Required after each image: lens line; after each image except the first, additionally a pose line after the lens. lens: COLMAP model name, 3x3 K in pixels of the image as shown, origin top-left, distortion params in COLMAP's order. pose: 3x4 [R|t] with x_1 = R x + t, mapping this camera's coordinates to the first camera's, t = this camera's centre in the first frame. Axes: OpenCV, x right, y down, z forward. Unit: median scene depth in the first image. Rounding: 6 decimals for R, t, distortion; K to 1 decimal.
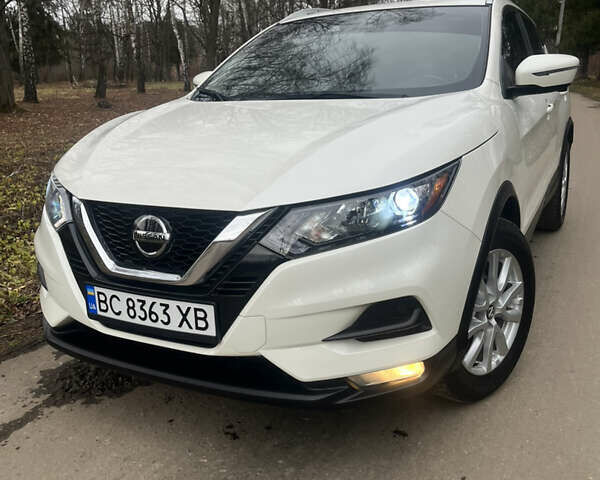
lens RADIAL K [[596.4, 0, 295.0], [0, 596.4, 241.0], [0, 0, 1]] dist [0.044775, 0.000000]
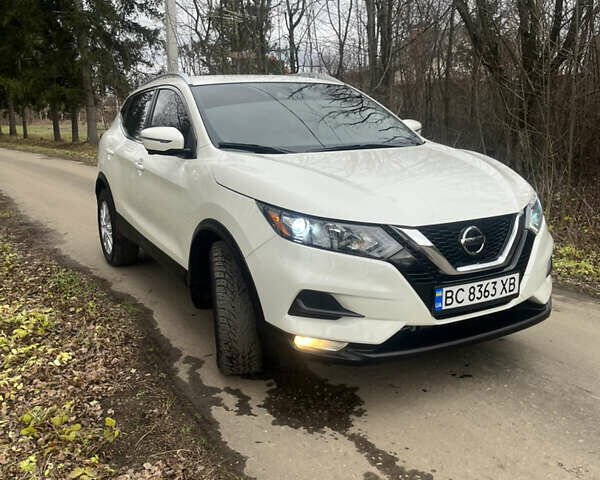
lens RADIAL K [[596.4, 0, 295.6], [0, 596.4, 242.5], [0, 0, 1]] dist [0.044775, 0.000000]
pose [[0.557206, -0.151274, 0.816479, -1.618302], [0.217538, 0.975518, 0.032281, -0.139513], [-0.801373, 0.159628, 0.576473, 0.493058]]
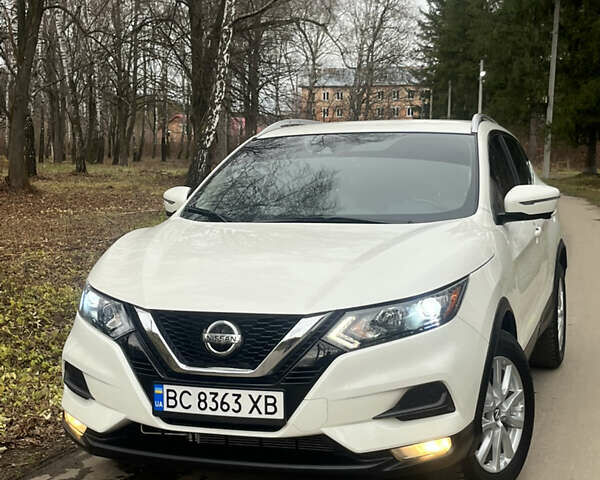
lens RADIAL K [[1041.5, 0, 294.4], [0, 1041.5, 250.8], [0, 0, 1]] dist [0.113472, 0.000000]
pose [[0.987589, 0.010663, 0.156697, -0.412522], [0.017396, 0.984129, -0.176603, 0.183970], [-0.156093, 0.177137, 0.971729, -1.033877]]
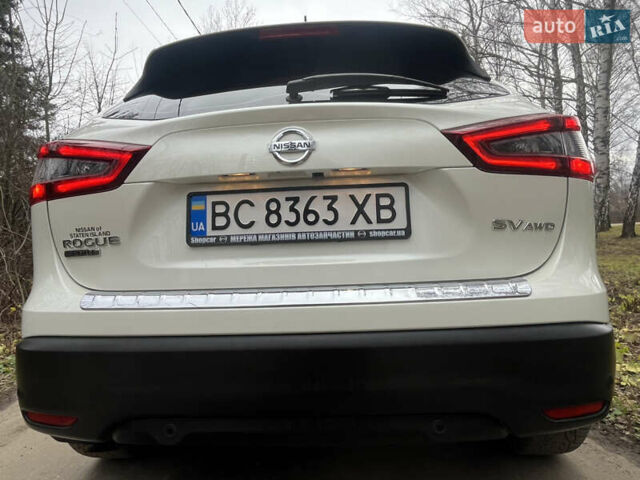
lens RADIAL K [[470.4, 0, 318.9], [0, 470.4, 207.6], [0, 0, 1]] dist [-0.027261, 0.001922]
pose [[0.913232, 0.052408, 0.404054, -0.451186], [0.113093, 0.920119, -0.374956, 0.326479], [-0.391429, 0.388117, 0.834355, 0.483454]]
